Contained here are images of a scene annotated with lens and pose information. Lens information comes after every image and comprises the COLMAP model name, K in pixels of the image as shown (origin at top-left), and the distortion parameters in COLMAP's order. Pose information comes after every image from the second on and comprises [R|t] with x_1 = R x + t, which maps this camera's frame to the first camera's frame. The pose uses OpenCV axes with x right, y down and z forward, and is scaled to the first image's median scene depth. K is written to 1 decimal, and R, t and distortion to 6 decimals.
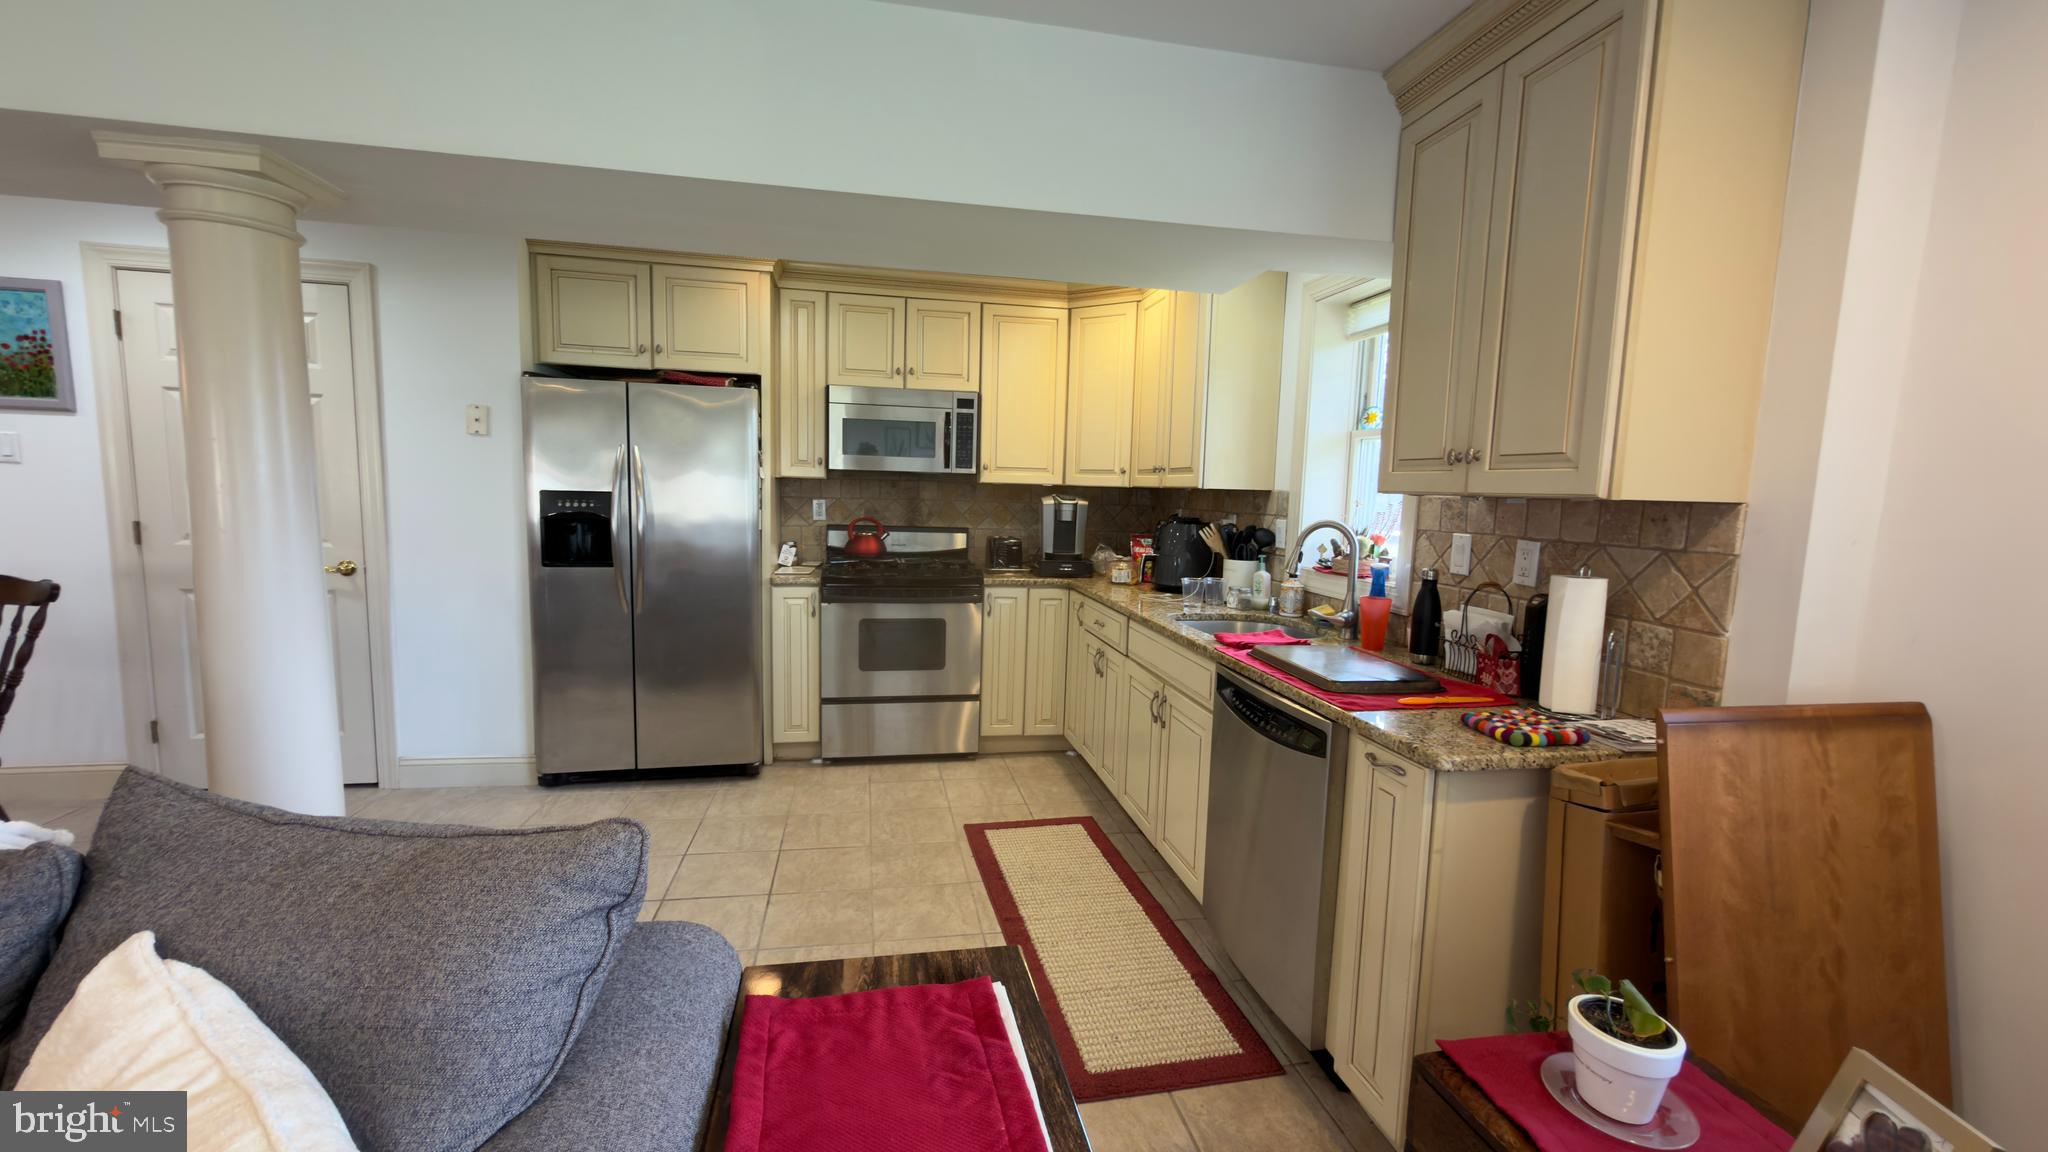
lens RADIAL K [[813.6, 0, 1022.0], [0, 813.6, 577.6], [0, 0, 1]] dist [0.000565, -0.000319]
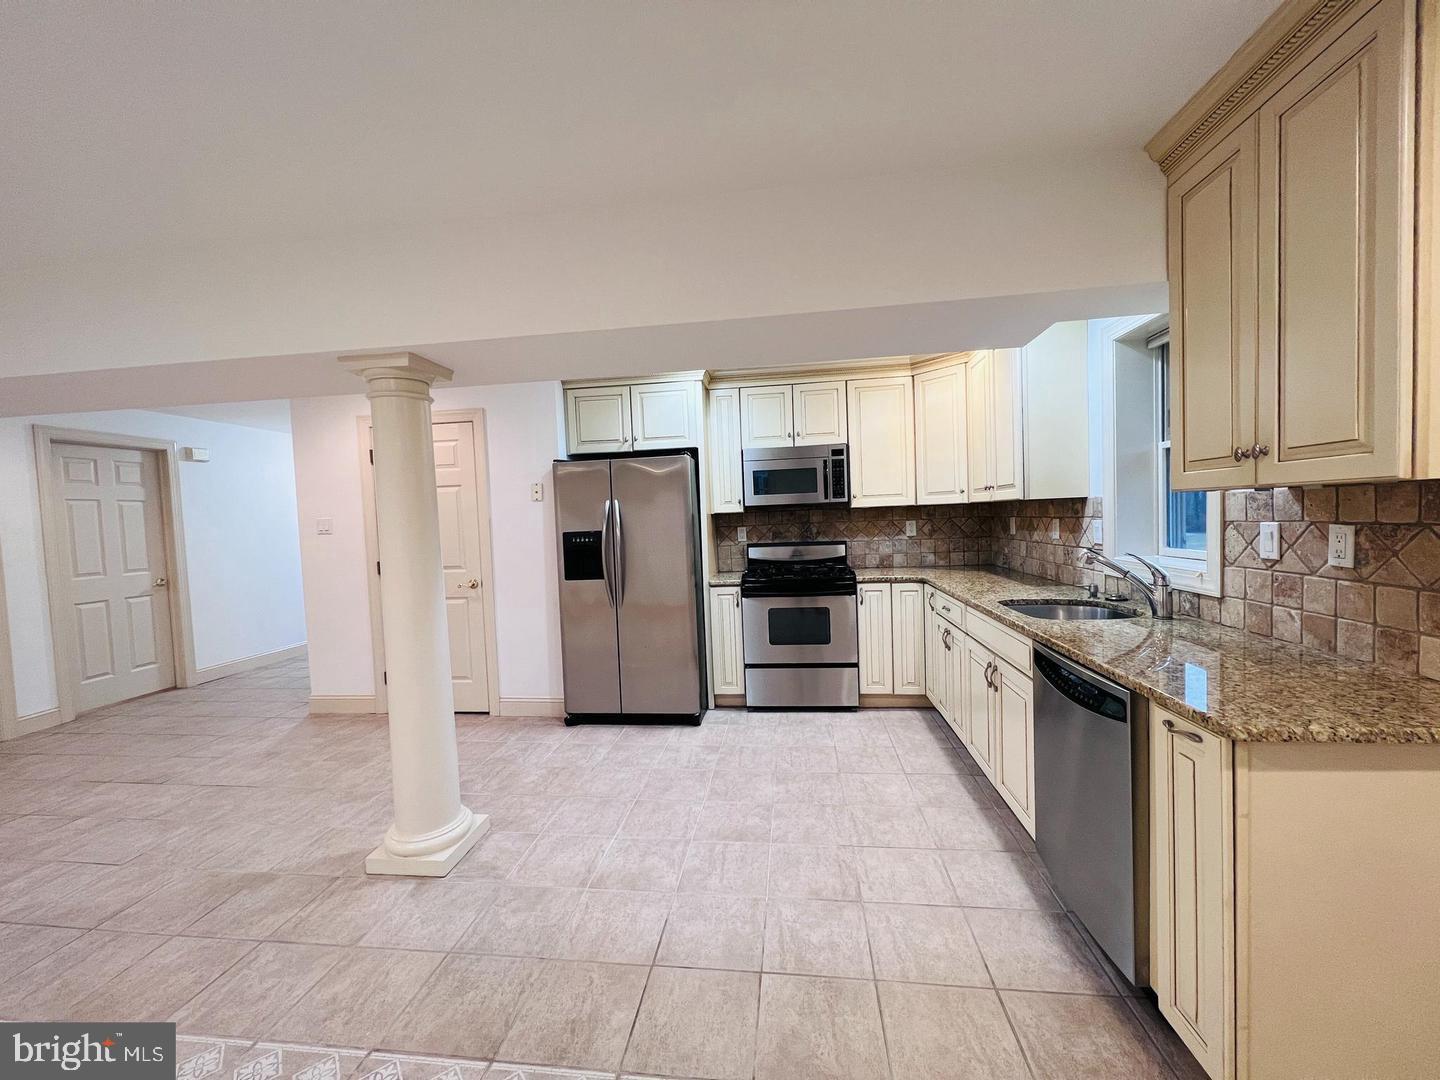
lens RADIAL K [[569.8, 0, 724.4], [0, 569.8, 541.4], [0, 0, 1]] dist [0.000956, -0.000270]
pose [[0.949384, -0.053490, -0.309530, 0.048820], [0.033204, 0.996963, -0.070445, 0.001587], [0.312358, 0.056601, 0.948277, 0.020573]]
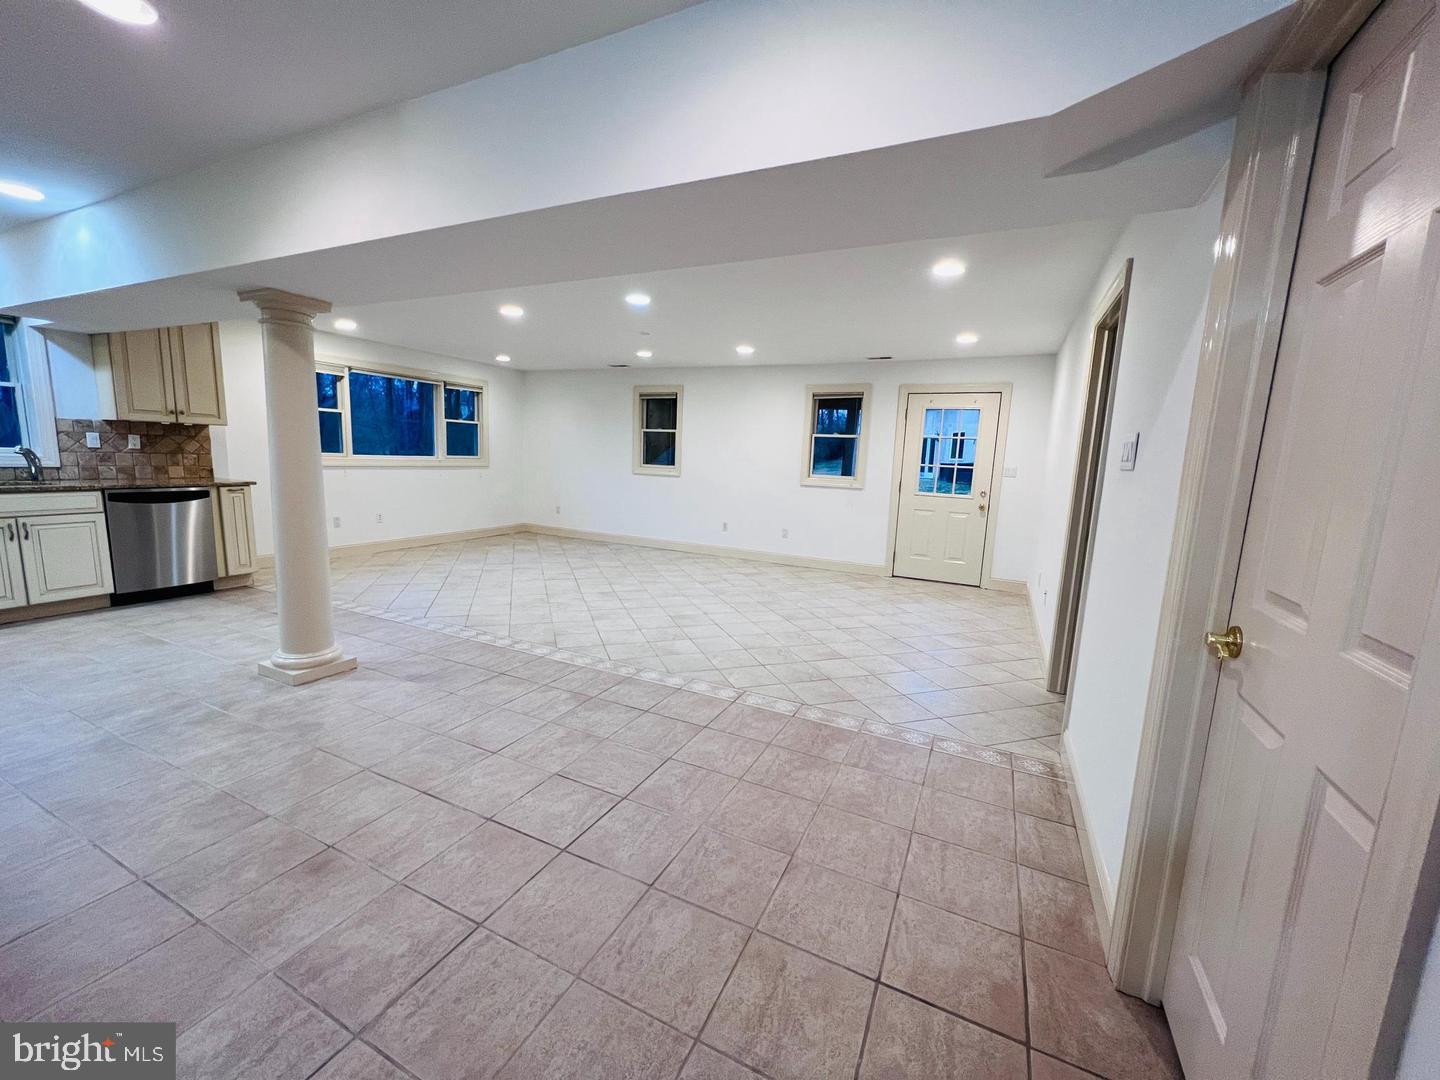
lens RADIAL K [[569.8, 0, 724.4], [0, 569.8, 541.4], [0, 0, 1]] dist [0.000956, -0.000270]
pose [[-0.804198, -0.152420, 0.574485, -1.572005], [-0.000495, 0.966731, 0.255796, -0.128538], [-0.594361, 0.205426, -0.777518, 0.864720]]
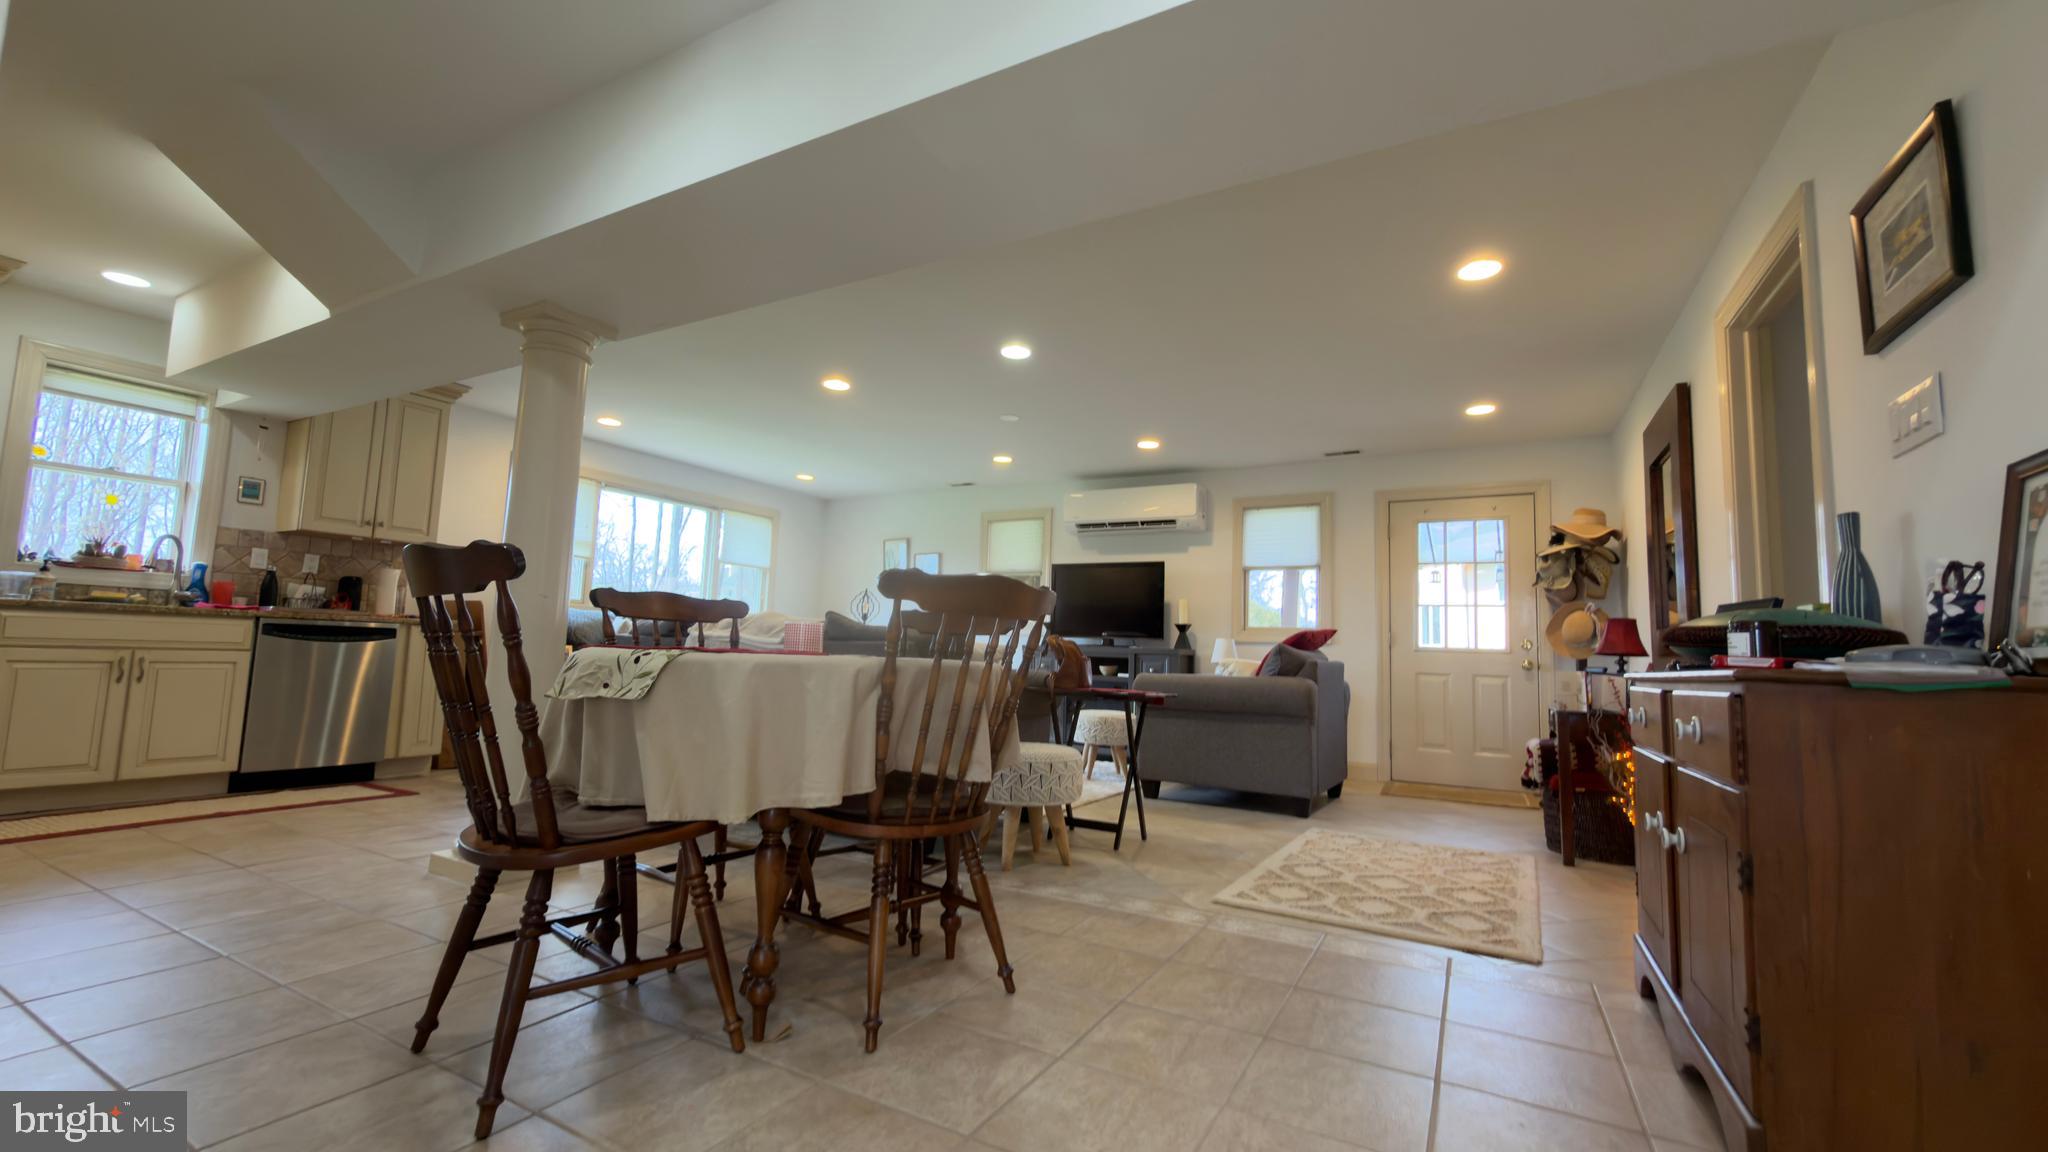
lens RADIAL K [[813.6, 0, 1022.0], [0, 813.6, 577.6], [0, 0, 1]] dist [0.000565, -0.000319]
pose [[-0.764447, 0.002813, 0.644681, -1.461797], [0.012233, 0.999874, 0.010142, 0.014178], [-0.644571, 0.015640, -0.764385, 0.877058]]
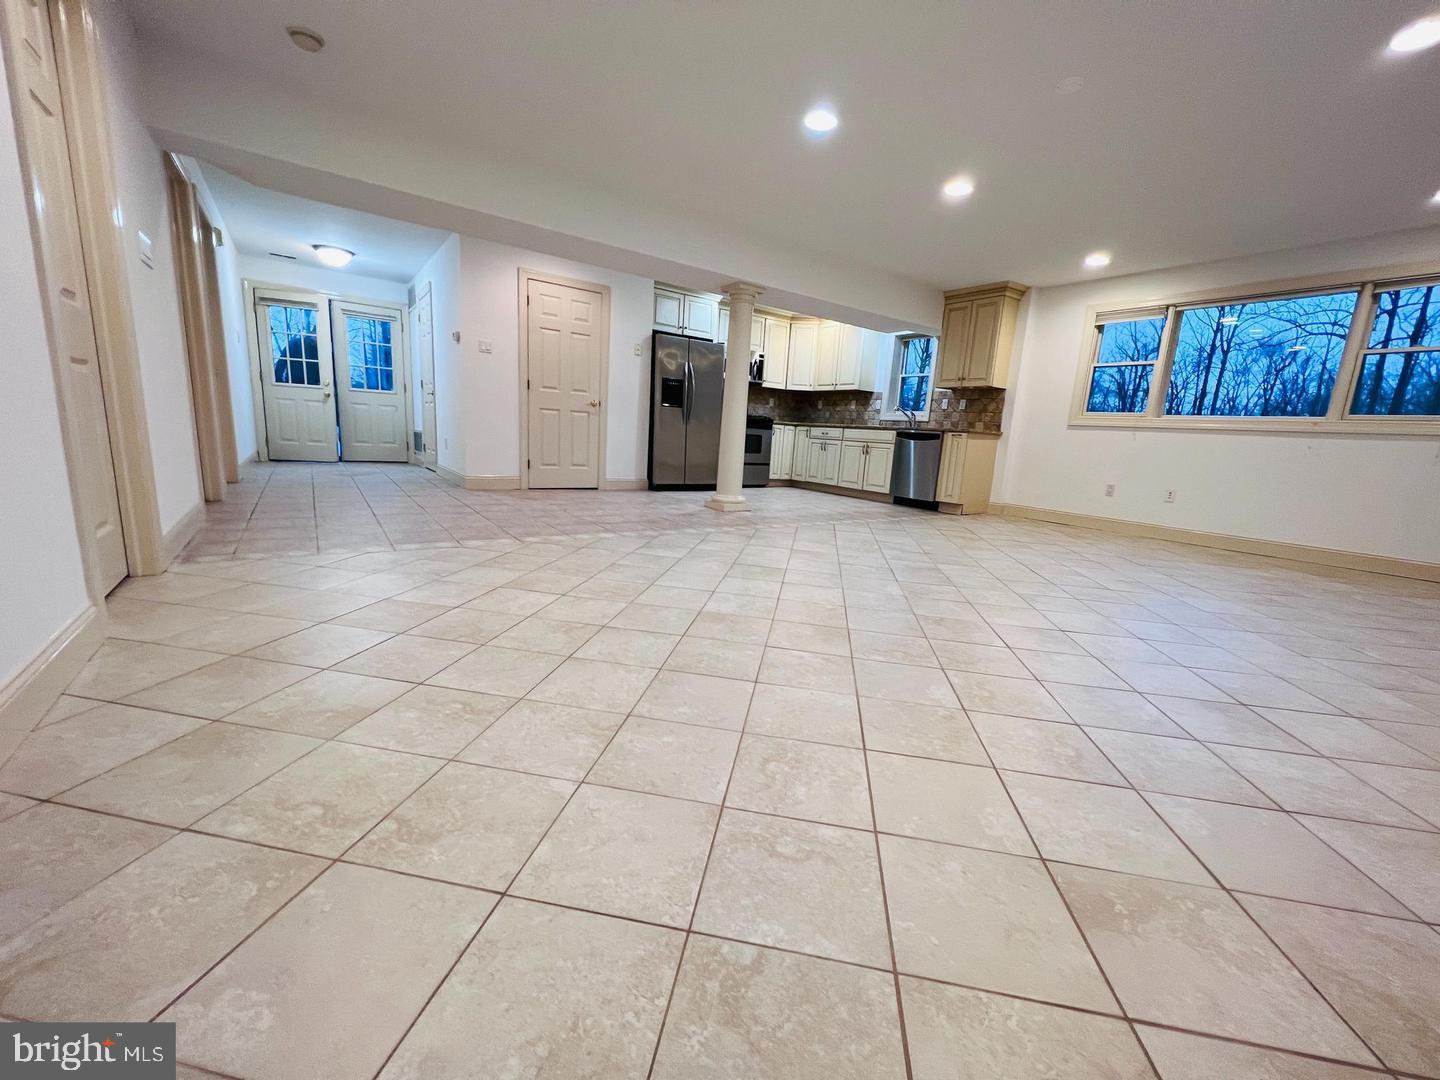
lens RADIAL K [[569.8, 0, 724.4], [0, 569.8, 541.4], [0, 0, 1]] dist [0.000956, -0.000270]
pose [[0.907725, -0.056566, 0.415734, -1.202136], [0.014929, 0.994597, 0.102732, 0.242675], [-0.419299, -0.087046, 0.903665, -0.859722]]
